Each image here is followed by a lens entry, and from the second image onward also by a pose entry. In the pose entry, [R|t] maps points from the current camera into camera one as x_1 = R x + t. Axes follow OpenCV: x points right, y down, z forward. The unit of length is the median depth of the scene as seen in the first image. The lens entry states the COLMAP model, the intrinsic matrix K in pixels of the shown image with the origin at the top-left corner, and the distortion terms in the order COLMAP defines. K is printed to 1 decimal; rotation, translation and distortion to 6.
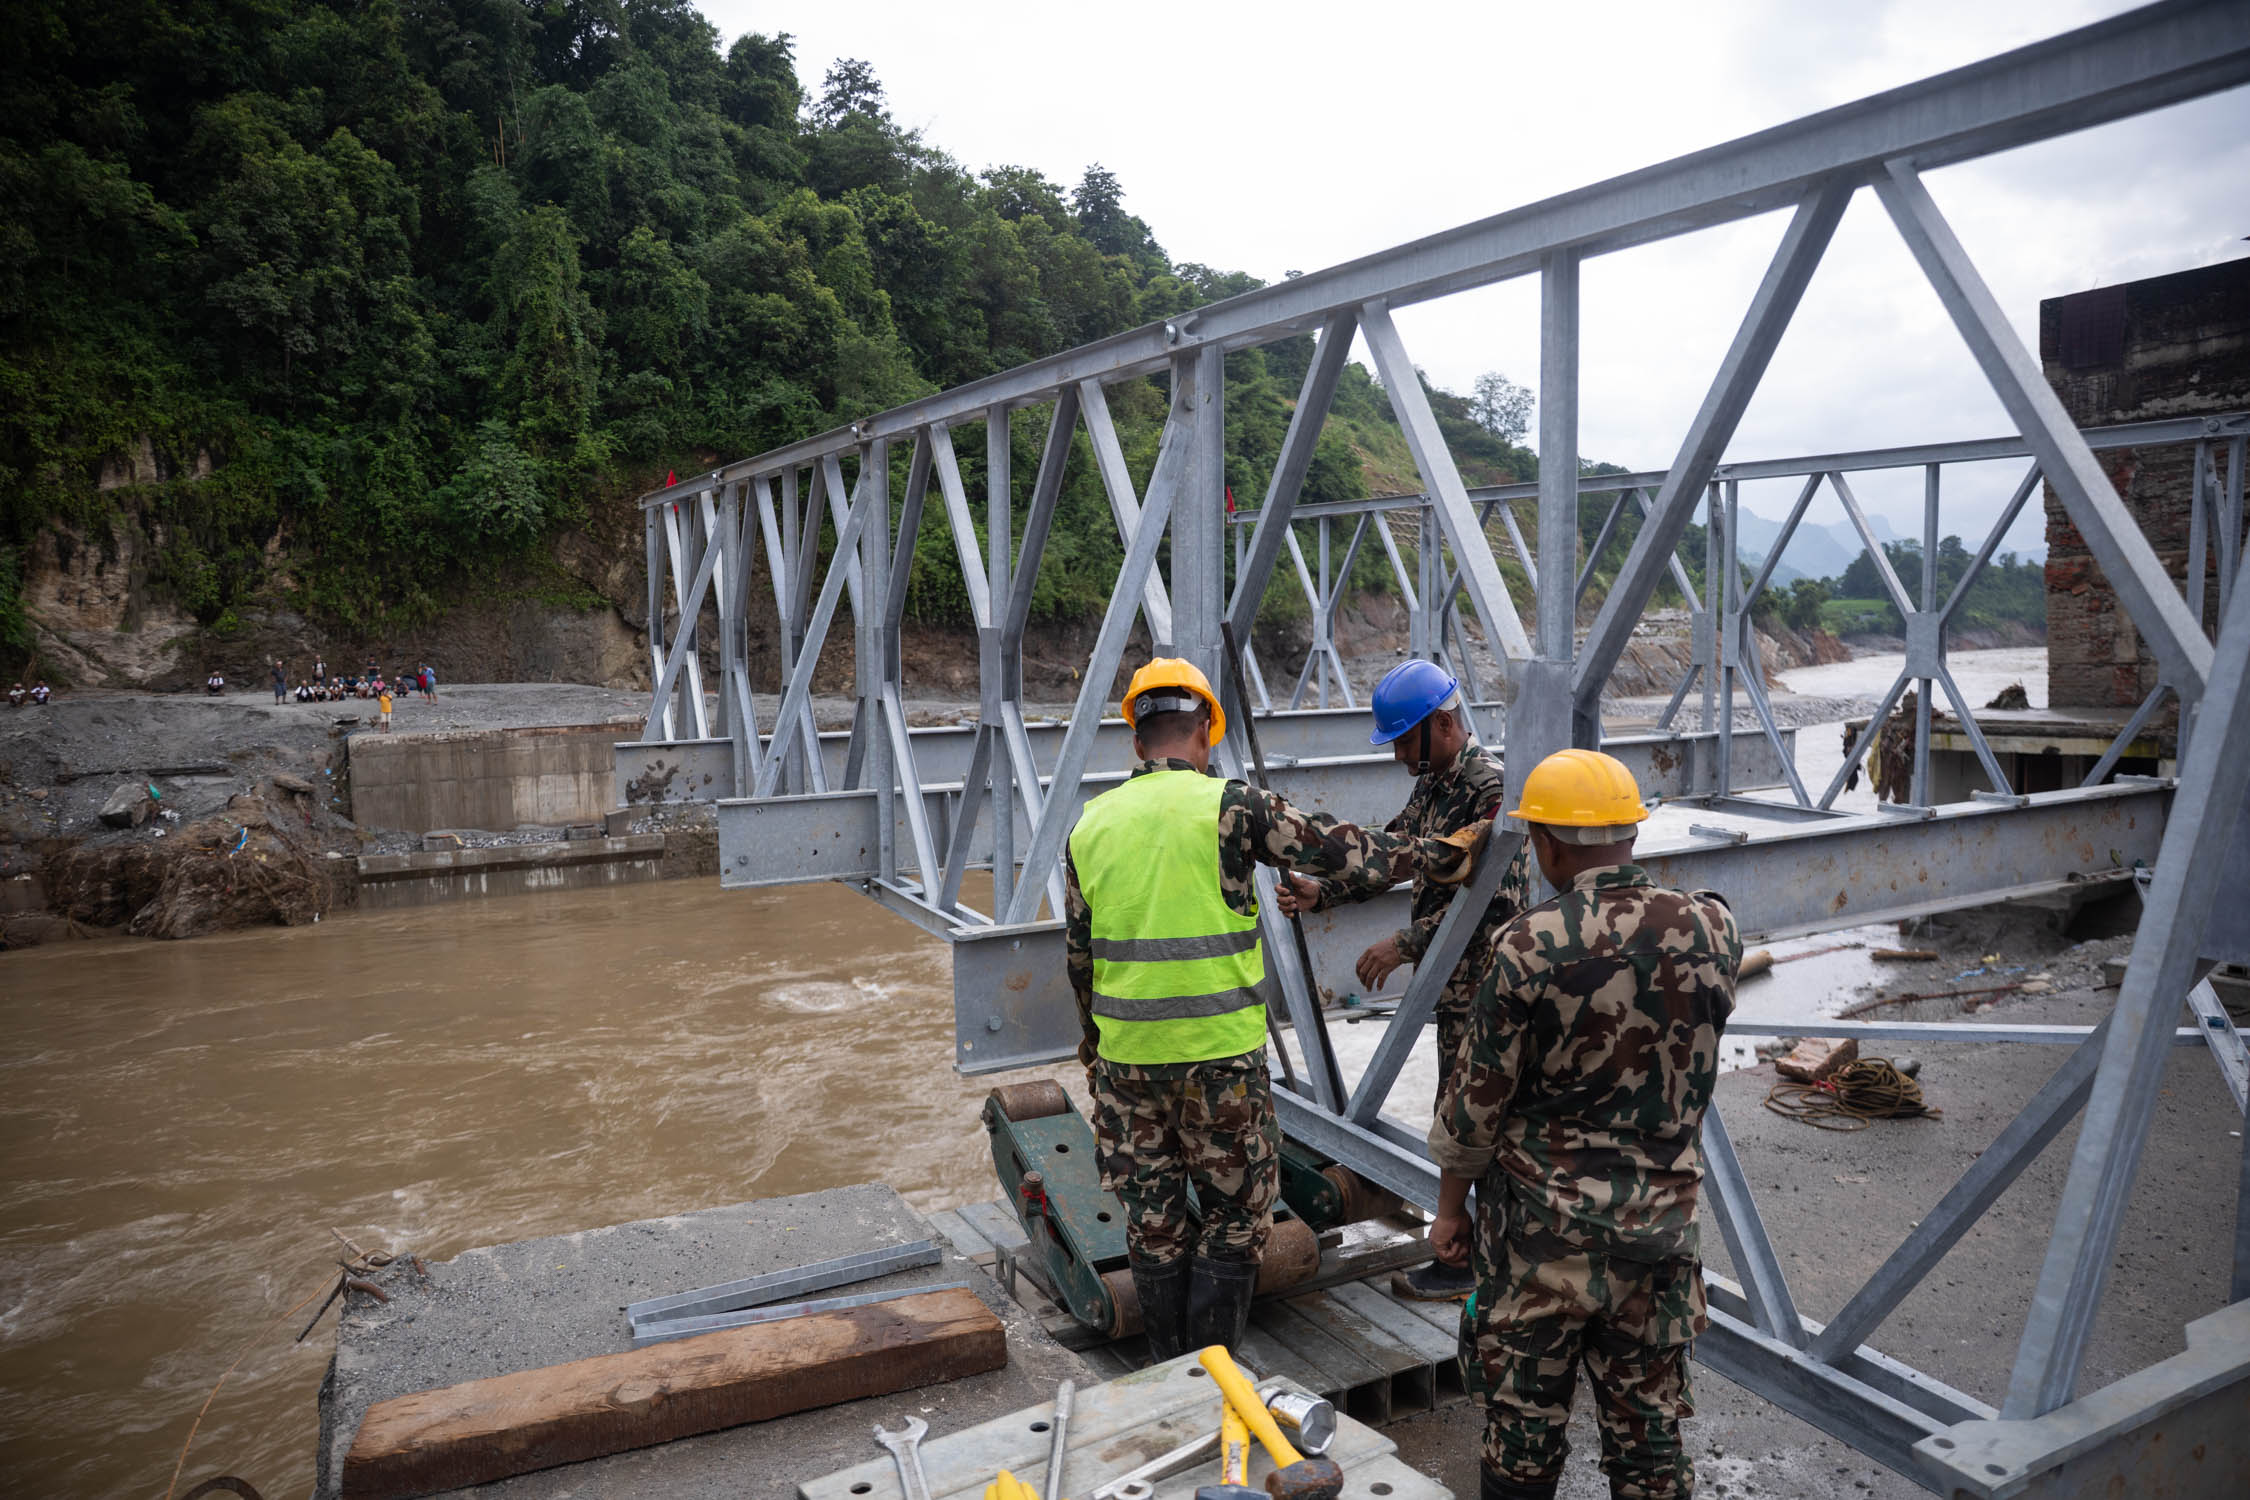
lens RADIAL K [[1532.7, 0, 1128.0], [0, 1532.7, 766.4], [0, 0, 1]] dist [-0.107310, 0.088804]
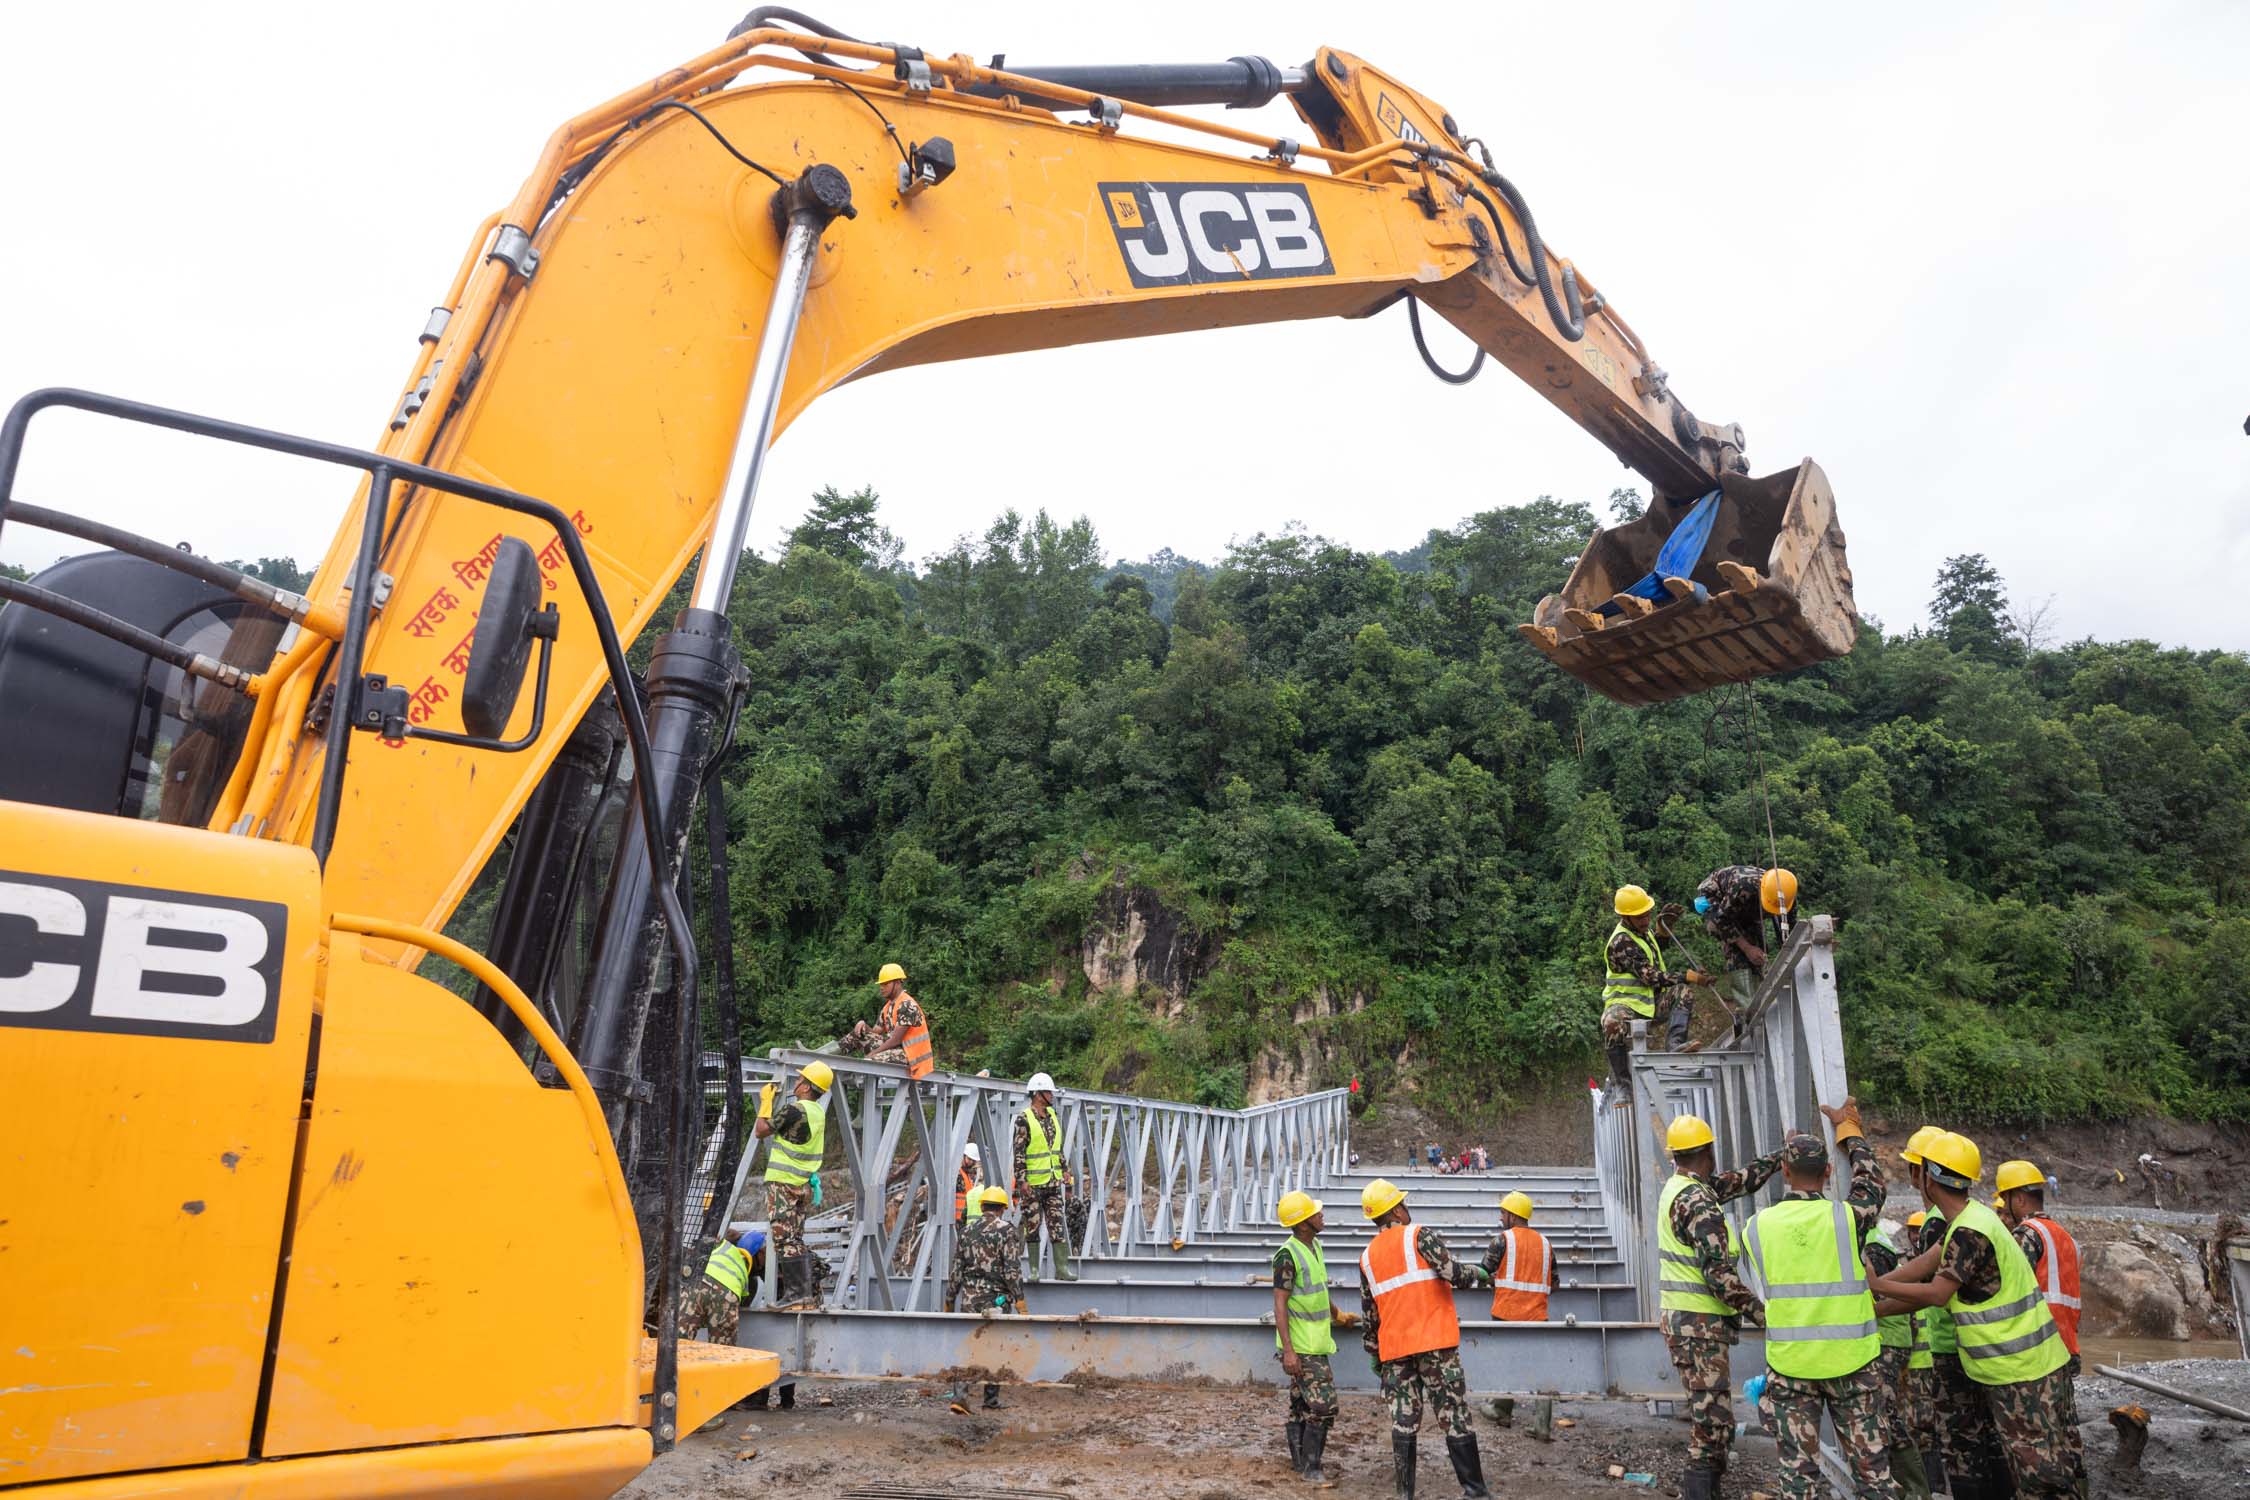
lens RADIAL K [[1511.7, 0, 1130.5], [0, 1511.7, 777.6], [0, 0, 1]] dist [-0.110743, 0.089361]
pose [[0.728308, -0.130651, -0.672680, 0.202288], [-0.079692, 0.958846, -0.272514, 0.001007], [0.680601, 0.252082, 0.687923, -0.182576]]
